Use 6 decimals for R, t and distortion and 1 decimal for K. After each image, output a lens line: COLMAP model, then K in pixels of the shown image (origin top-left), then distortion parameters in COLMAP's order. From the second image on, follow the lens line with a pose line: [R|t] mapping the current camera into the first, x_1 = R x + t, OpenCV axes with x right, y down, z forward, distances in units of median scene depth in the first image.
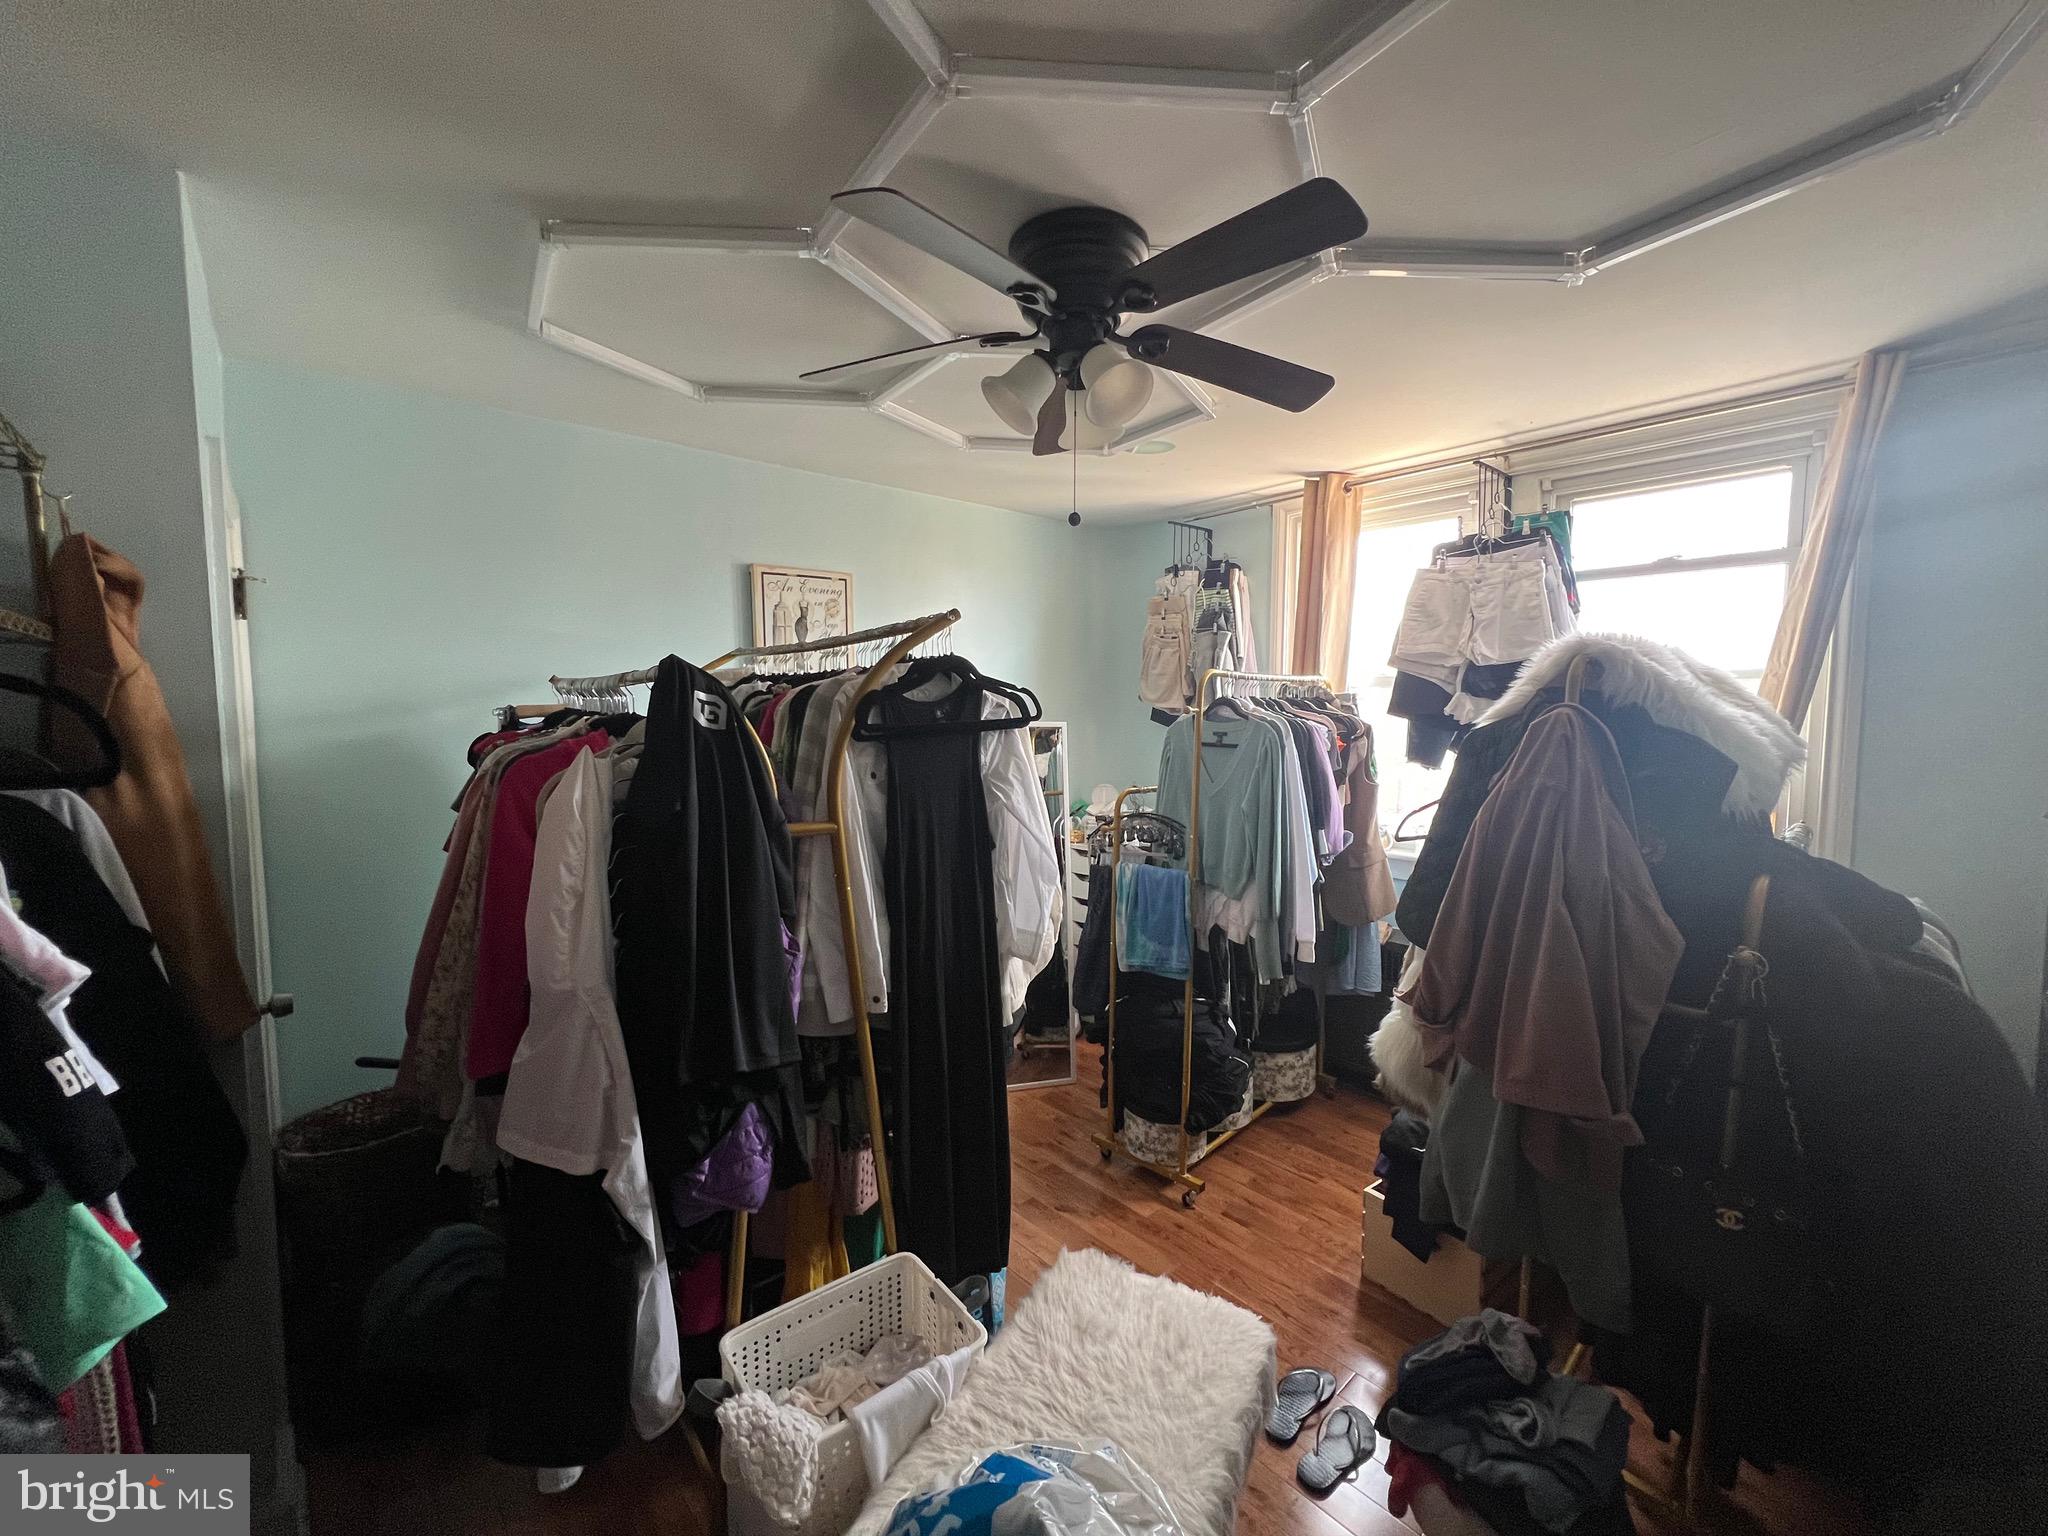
lens RADIAL K [[821.7, 0, 1016.1], [0, 821.7, 770.2], [0, 0, 1]] dist [-0.002411, 0.000720]
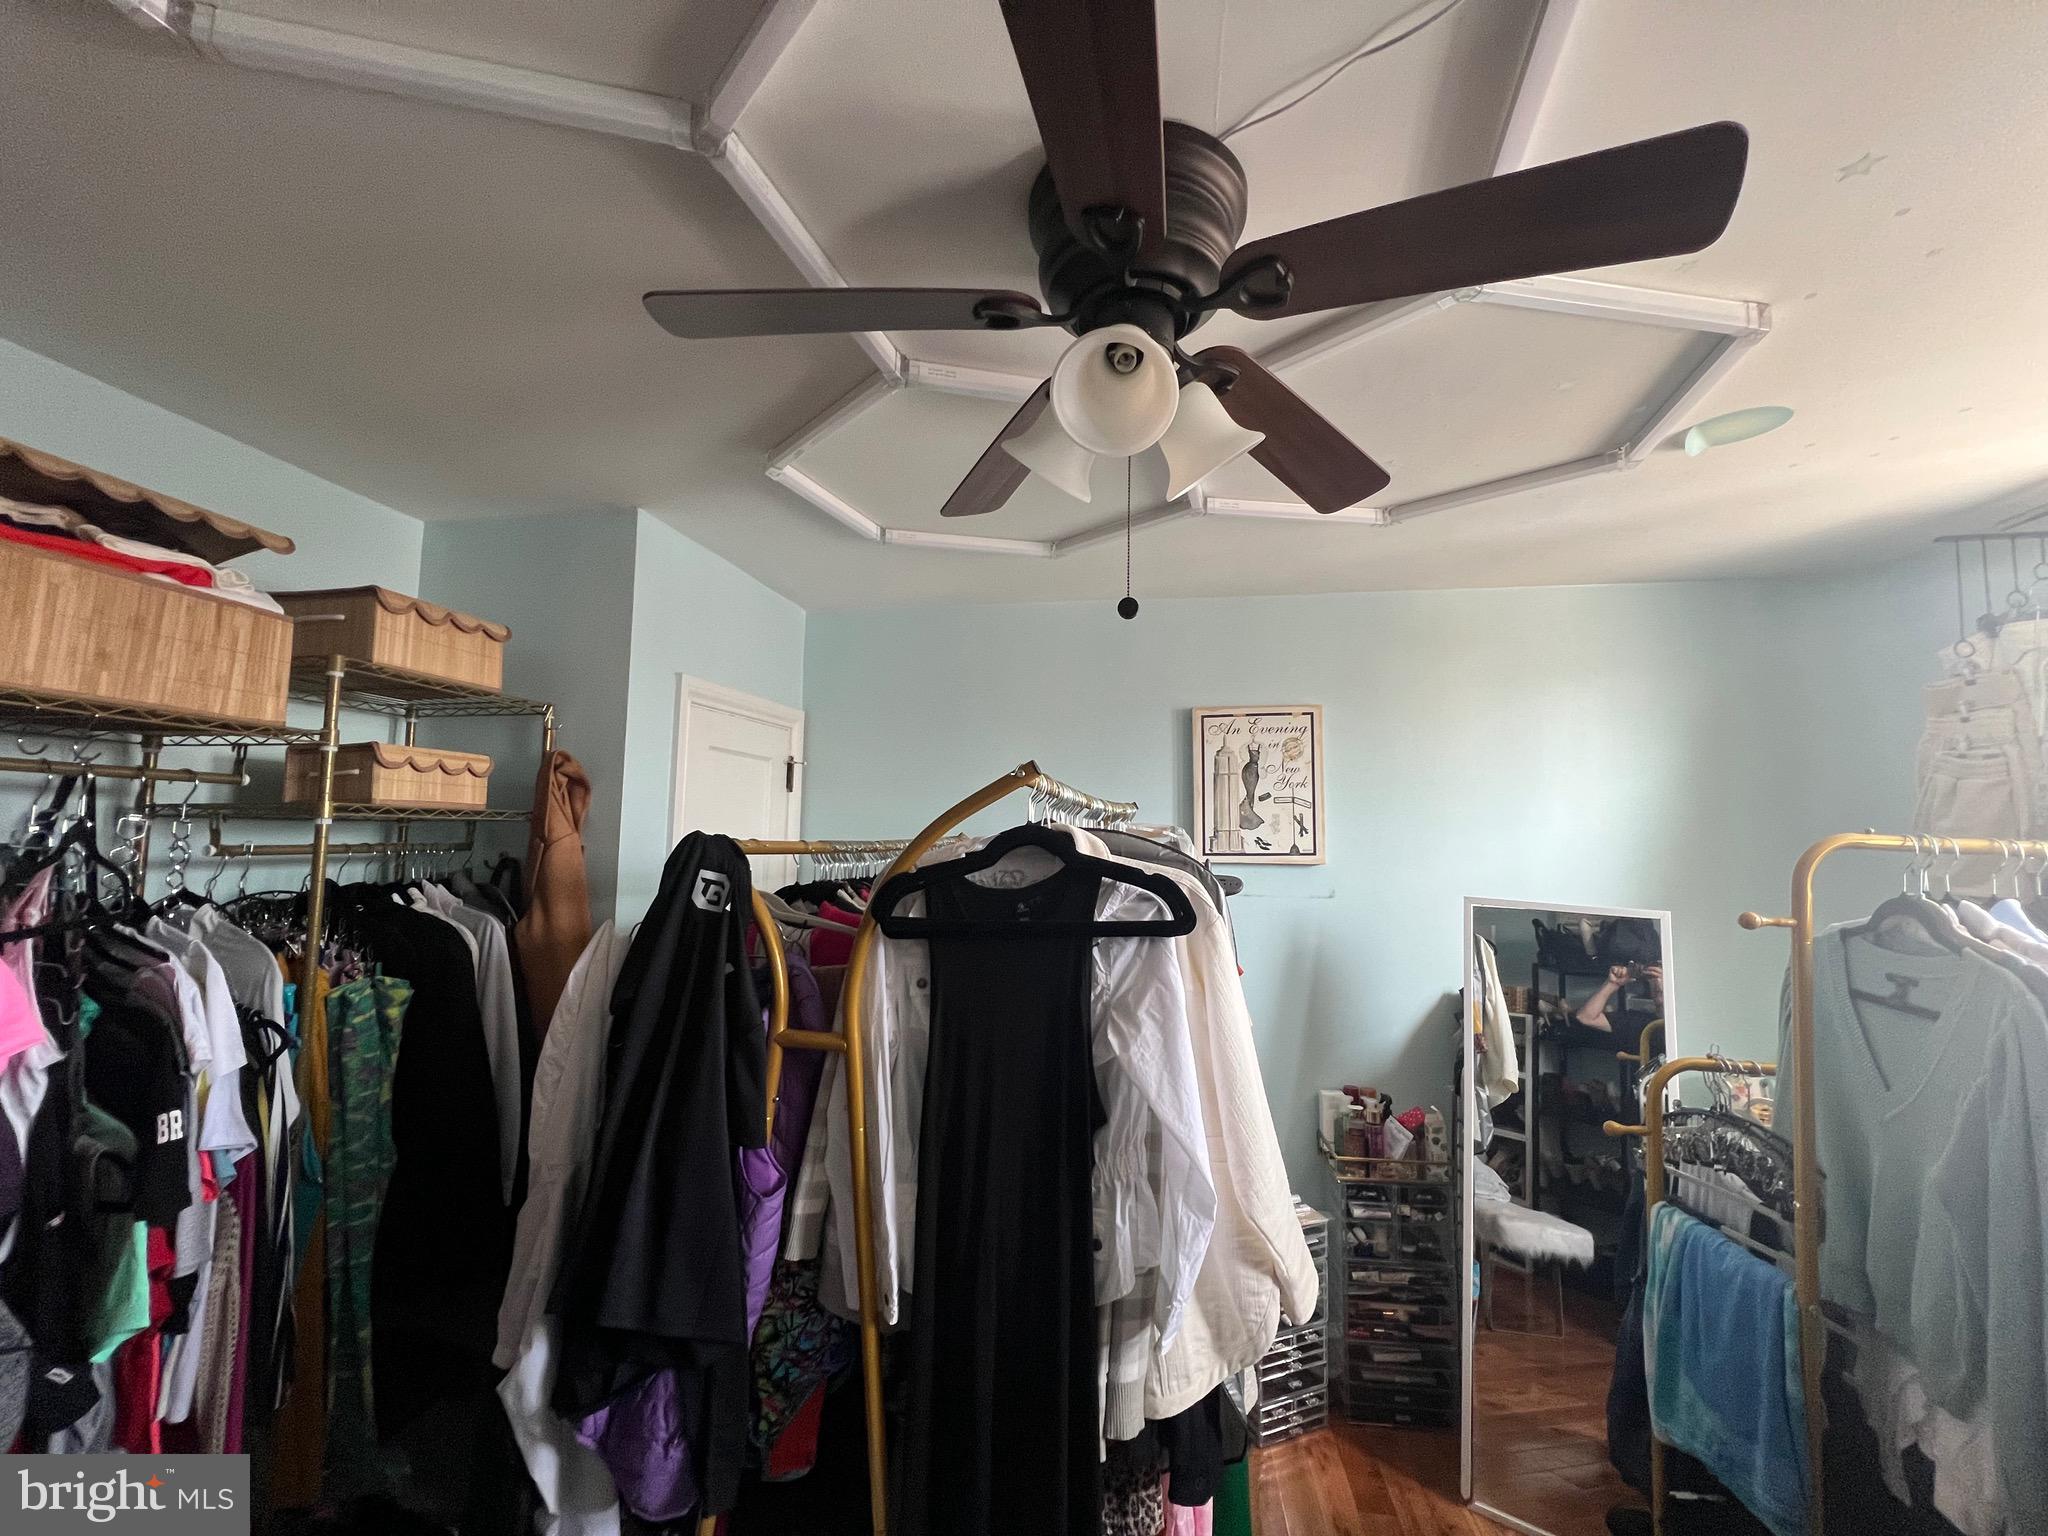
lens RADIAL K [[821.7, 0, 1025.0], [0, 821.7, 764.3], [0, 0, 1]] dist [-0.002411, 0.000720]
pose [[0.631394, -0.051547, -0.773747, 0.432712], [-0.081591, 0.987834, -0.132389, -0.089780], [0.771158, 0.146721, 0.619507, 0.503381]]
